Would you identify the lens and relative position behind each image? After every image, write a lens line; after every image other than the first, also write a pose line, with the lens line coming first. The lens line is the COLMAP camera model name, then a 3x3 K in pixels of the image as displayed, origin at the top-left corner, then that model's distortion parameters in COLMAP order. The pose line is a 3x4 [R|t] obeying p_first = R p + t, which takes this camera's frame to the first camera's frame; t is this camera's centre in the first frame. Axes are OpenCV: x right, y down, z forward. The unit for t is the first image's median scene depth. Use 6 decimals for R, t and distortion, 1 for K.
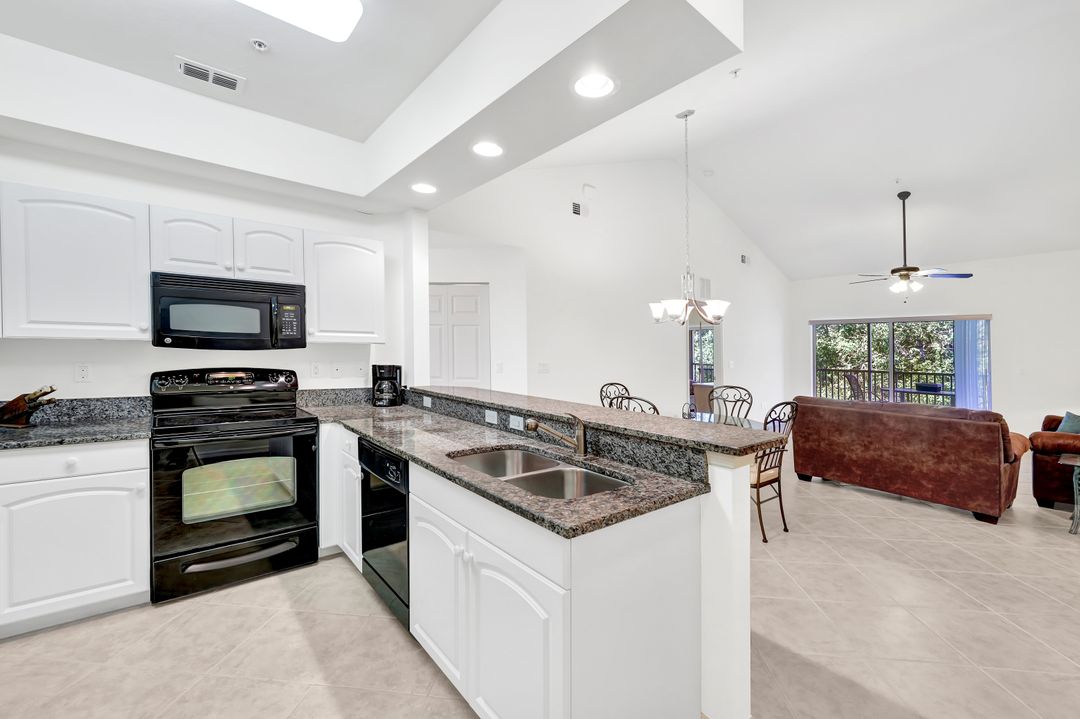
lens RADIAL K [[442.6, 0, 538.5], [0, 442.6, 336.7], [0, 0, 1]] dist [0.000645, -0.000183]
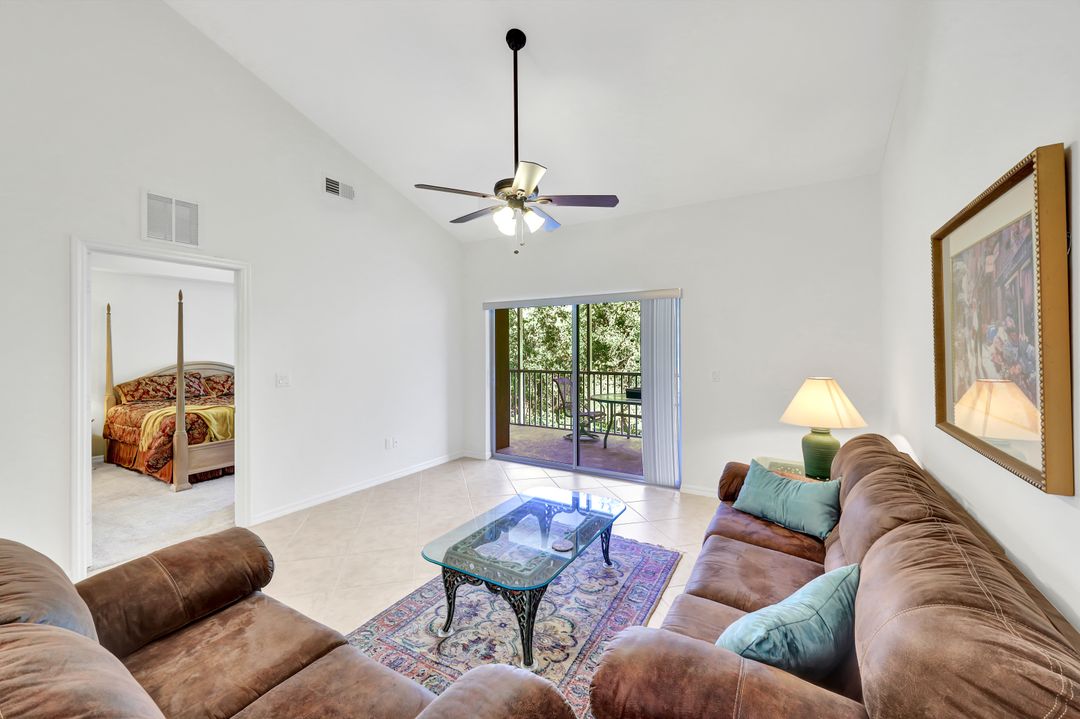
lens RADIAL K [[440.4, 0, 537.1], [0, 440.4, 347.8], [0, 0, 1]] dist [-0.000371, 0.000025]
pose [[0.936912, -0.018966, 0.349049, 1.016302], [0.008514, 0.999469, 0.031454, 0.021310], [-0.349461, -0.026497, 0.936576, 0.790957]]
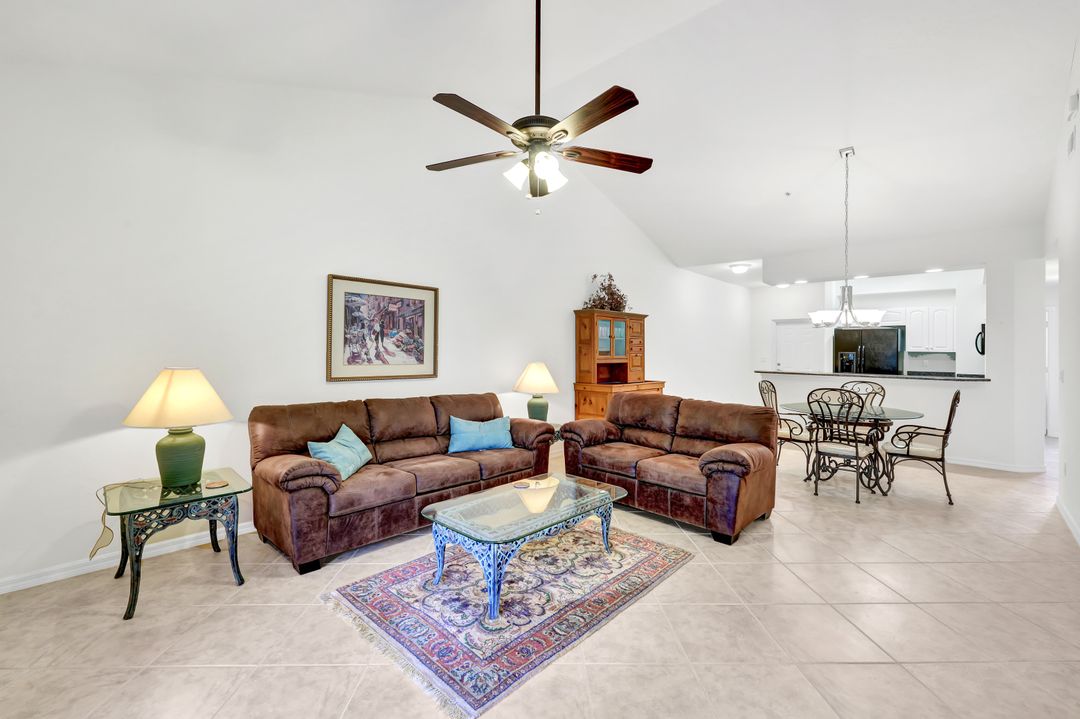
lens RADIAL K [[449.1, 0, 542.7], [0, 449.1, 353.8], [0, 0, 1]] dist [-0.001076, -0.000109]
pose [[-0.989344, -0.026258, -0.143208, 1.326227], [-0.023376, 0.999490, -0.021766, 0.085182], [0.143706, -0.018187, -0.989453, 2.094638]]
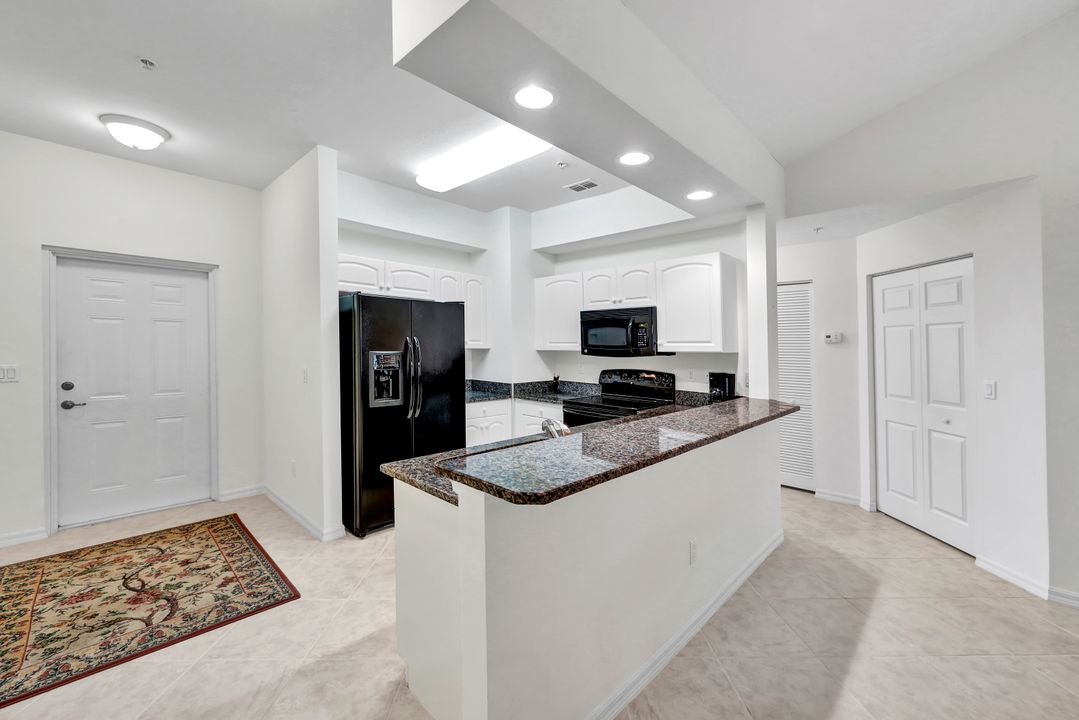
lens RADIAL K [[432.6, 0, 536.1], [0, 432.6, 350.0], [0, 0, 1]] dist [-0.000915, -0.000162]
pose [[0.130305, -0.003840, -0.991466, 0.496255], [0.019936, 0.999800, -0.001252, 0.002190], [0.991273, -0.019603, 0.130356, 0.383804]]
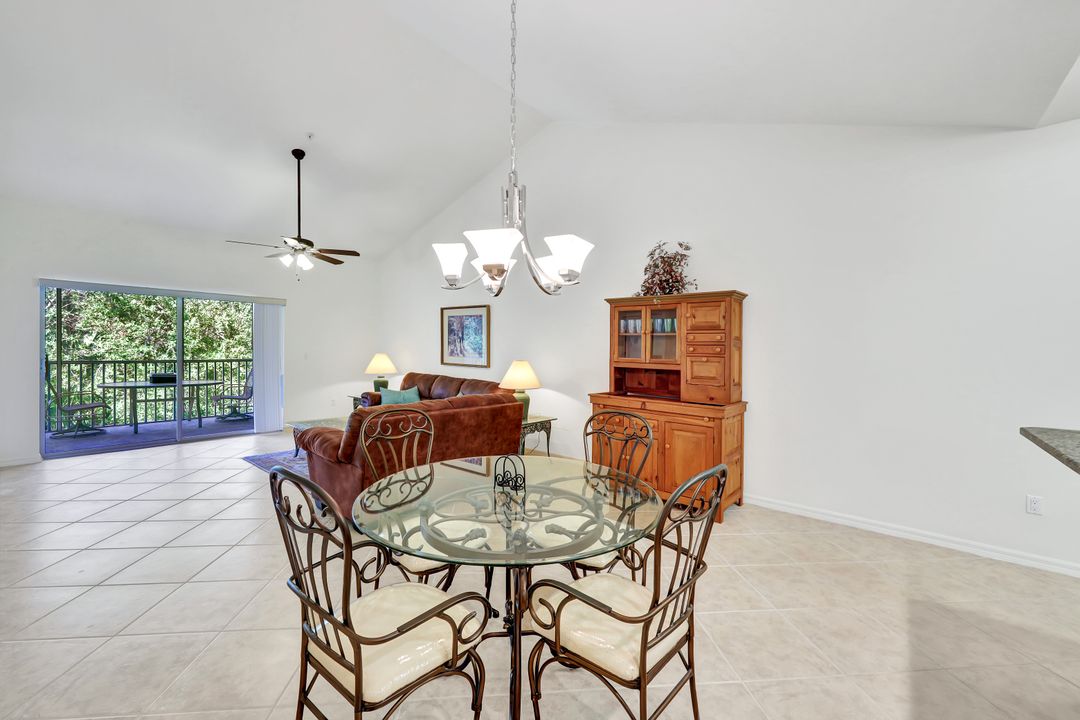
lens RADIAL K [[440.4, 0, 537.1], [0, 440.4, 348.3], [0, 0, 1]] dist [-0.000371, 0.000025]
pose [[-0.202103, -0.023681, 0.979078, -0.138620], [-0.050190, 0.998644, 0.013794, 0.026476], [-0.978077, -0.046352, -0.203017, 1.088355]]
